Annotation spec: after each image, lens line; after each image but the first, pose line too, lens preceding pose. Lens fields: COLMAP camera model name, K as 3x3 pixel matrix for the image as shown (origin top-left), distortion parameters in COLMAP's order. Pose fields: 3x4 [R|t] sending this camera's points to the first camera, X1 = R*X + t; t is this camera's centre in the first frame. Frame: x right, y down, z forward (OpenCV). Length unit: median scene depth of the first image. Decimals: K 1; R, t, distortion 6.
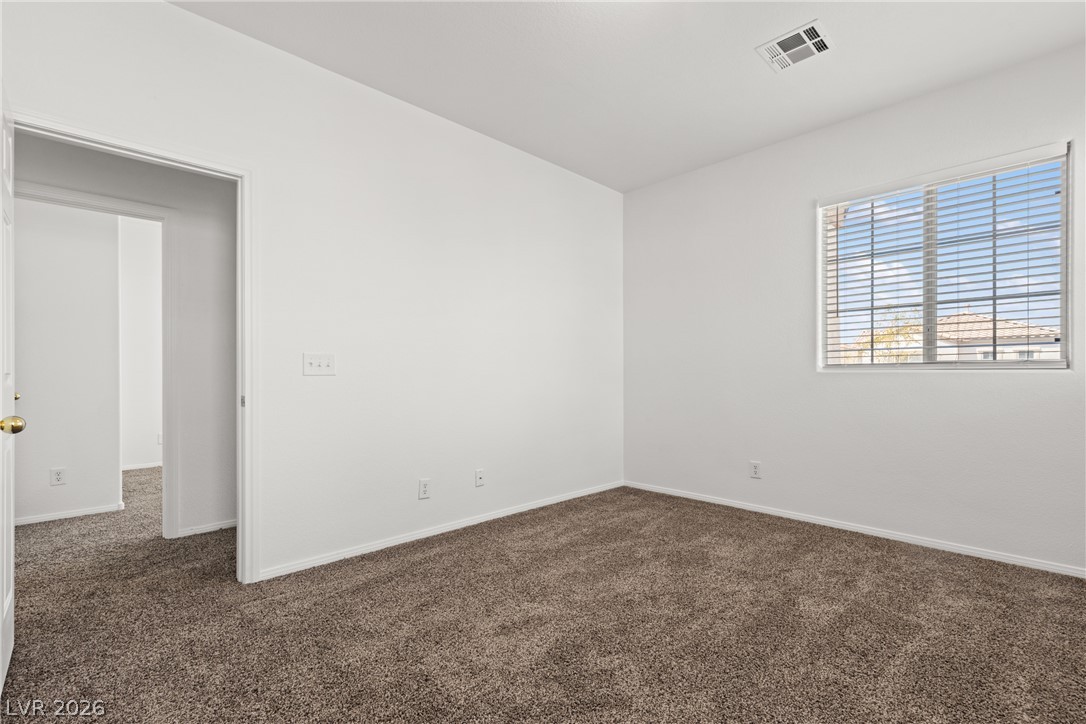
lens RADIAL K [[489.0, 0, 548.0], [0, 489.0, 371.6], [0, 0, 1]] dist [0.002237, -0.000011]
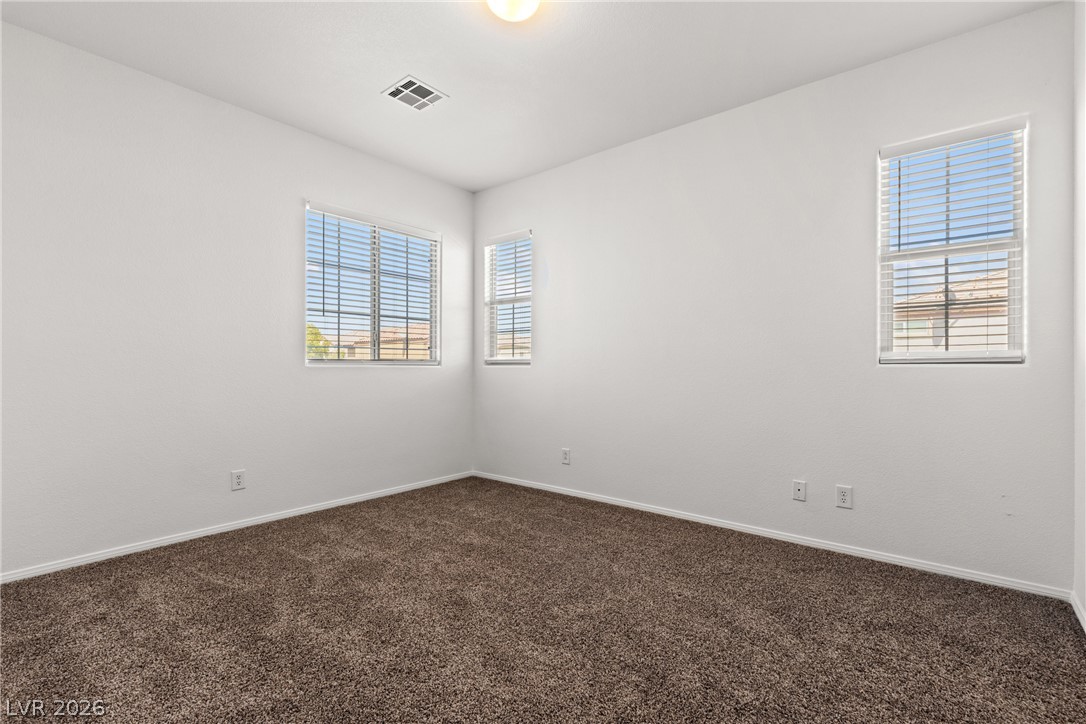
lens RADIAL K [[499.8, 0, 543.0], [0, 499.8, 362.0], [0, 0, 1]] dist [0.001523, 0.000050]
pose [[-0.117836, 0.014712, 0.992924, -0.641231], [-0.003039, 0.999880, -0.015176, 0.007850], [-0.993028, -0.004806, -0.117777, 0.725505]]
